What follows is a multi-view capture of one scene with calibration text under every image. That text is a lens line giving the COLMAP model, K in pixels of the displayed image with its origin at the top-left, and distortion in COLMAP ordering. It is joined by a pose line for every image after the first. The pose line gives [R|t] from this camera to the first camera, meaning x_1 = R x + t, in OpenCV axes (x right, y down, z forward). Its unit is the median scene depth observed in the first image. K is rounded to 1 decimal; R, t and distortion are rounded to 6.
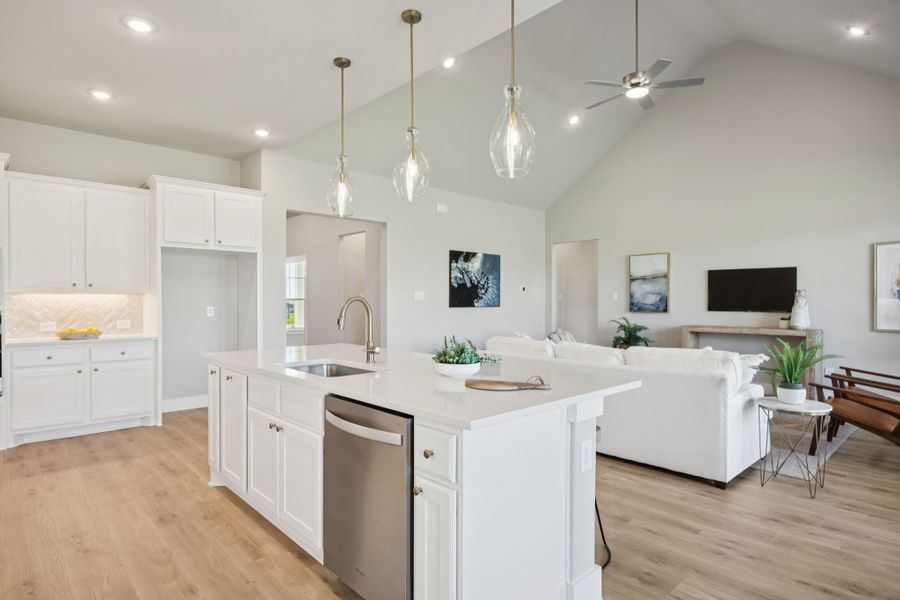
lens RADIAL K [[486.8, 0, 444.6], [0, 486.8, 298.3], [0, 0, 1]] dist [-0.003257, 0.000607]
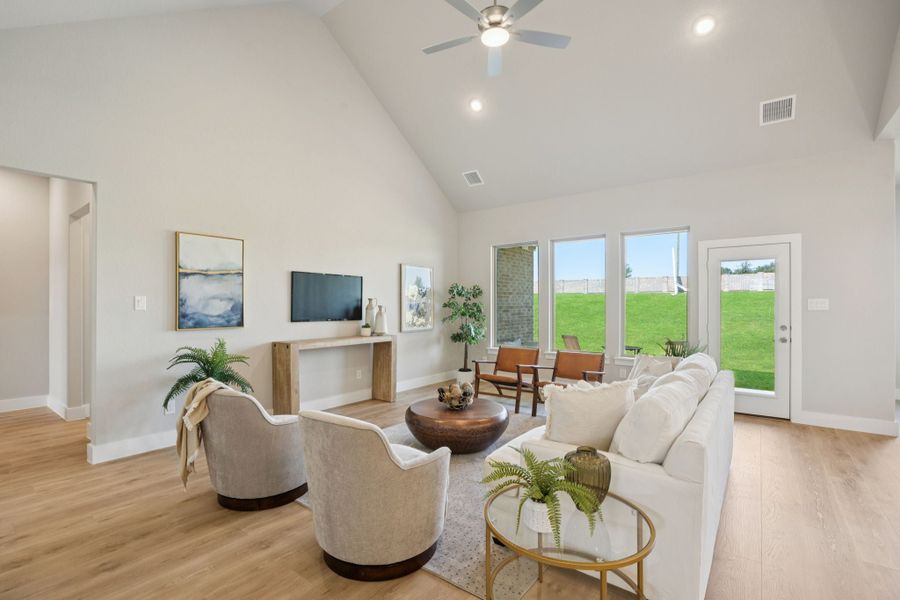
lens RADIAL K [[423.4, 0, 449.0], [0, 423.4, 302.6], [0, 0, 1]] dist [-0.001985, -0.000949]
pose [[-0.166913, 0.003823, 0.985964, -0.174628], [-0.004437, 0.999979, -0.004628, -0.003519], [-0.985962, -0.005148, -0.166893, 0.812696]]
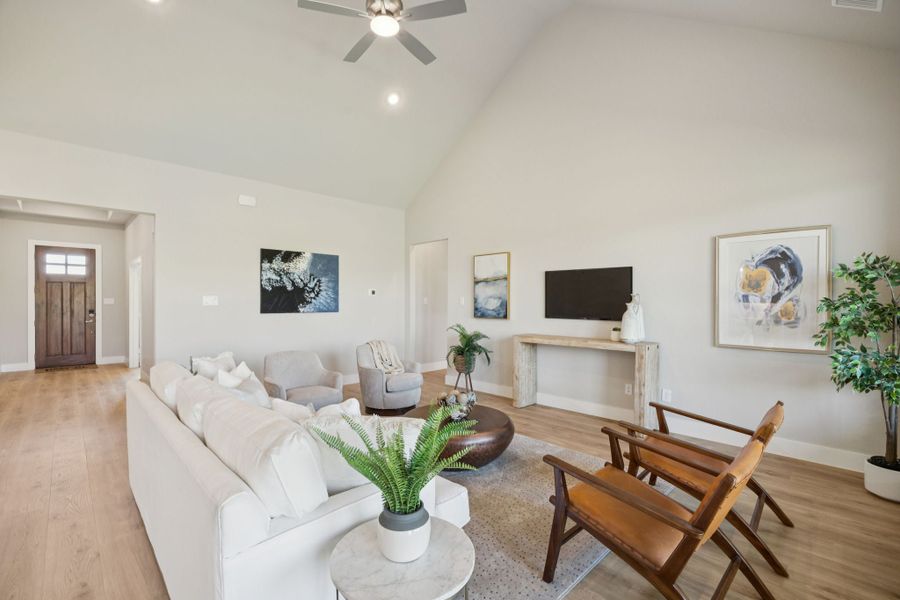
lens RADIAL K [[395.6, 0, 440.4], [0, 395.6, 300.3], [0, 0, 1]] dist [-0.017196, 0.001339]
pose [[0.999867, 0.000375, 0.016296, 0.323459], [-0.000429, 0.999994, 0.003302, -0.007498], [-0.016295, -0.003308, 0.999862, 0.279305]]
